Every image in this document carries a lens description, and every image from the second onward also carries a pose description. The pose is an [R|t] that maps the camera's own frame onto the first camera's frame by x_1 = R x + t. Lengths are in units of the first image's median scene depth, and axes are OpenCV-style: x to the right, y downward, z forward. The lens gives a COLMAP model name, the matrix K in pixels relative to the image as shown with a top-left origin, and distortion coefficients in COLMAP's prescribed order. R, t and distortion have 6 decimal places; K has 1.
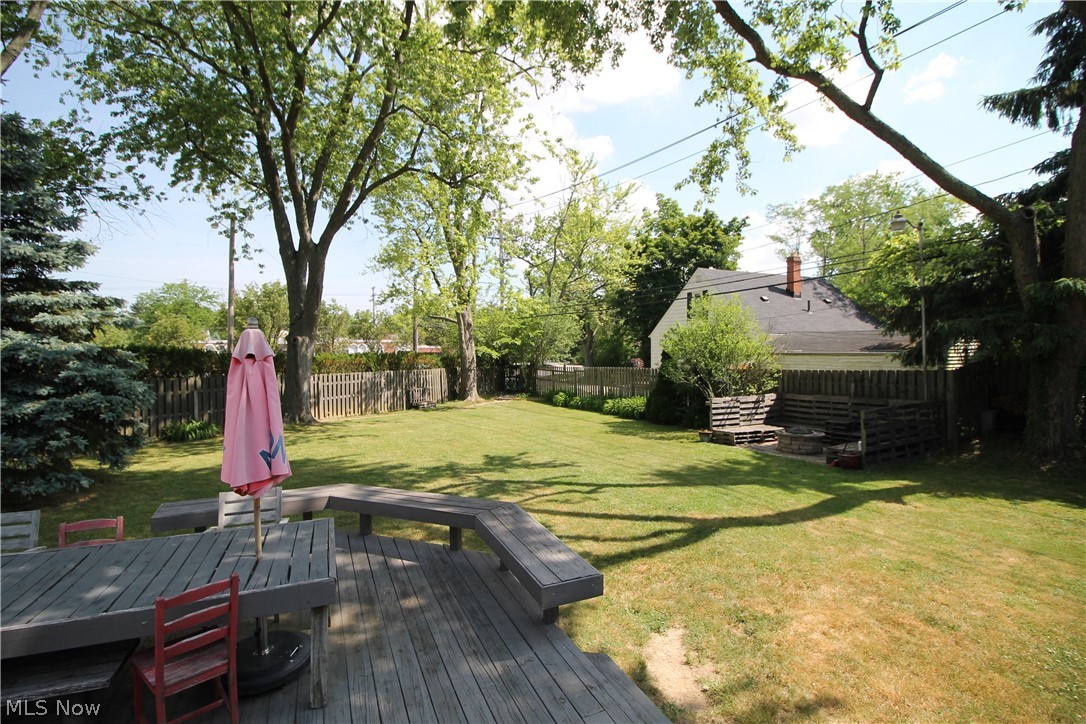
lens RADIAL K [[503.1, 0, 543.3], [0, 503.1, 350.2], [0, 0, 1]] dist [-0.013252, -0.003903]
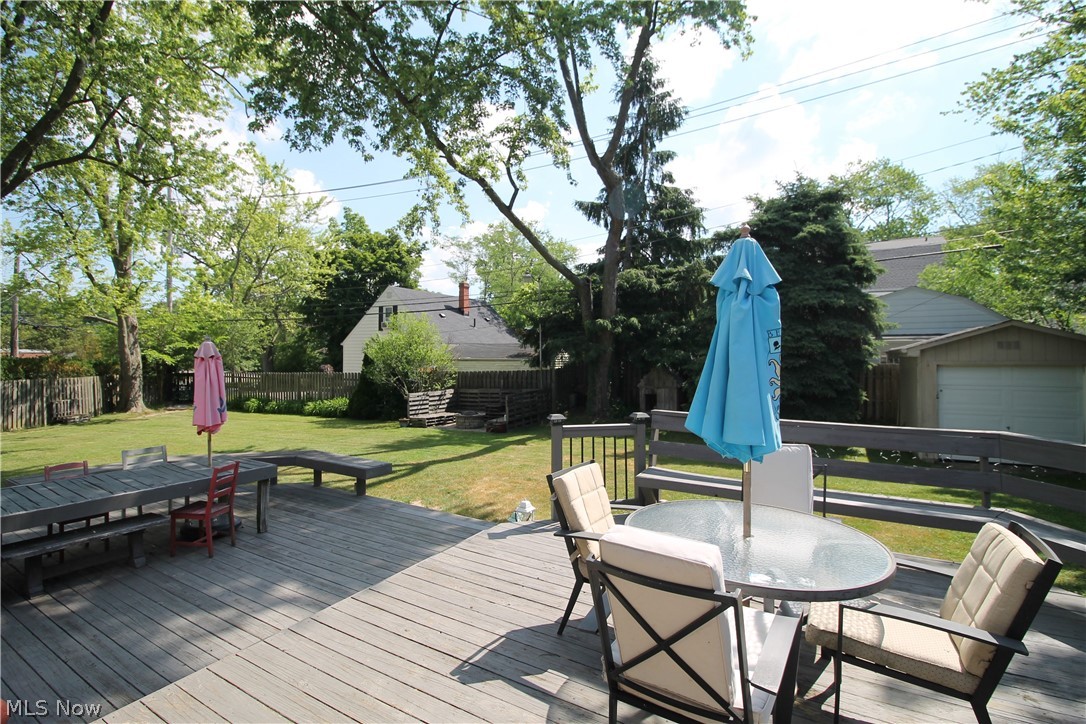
lens RADIAL K [[503.1, 0, 542.7], [0, 503.1, 360.9], [0, 0, 1]] dist [-0.013252, -0.003903]
pose [[0.810537, 0.000982, 0.585687, -0.135585], [-0.005037, 0.999973, 0.005294, 0.002197], [-0.585666, -0.007241, 0.810520, -0.239716]]
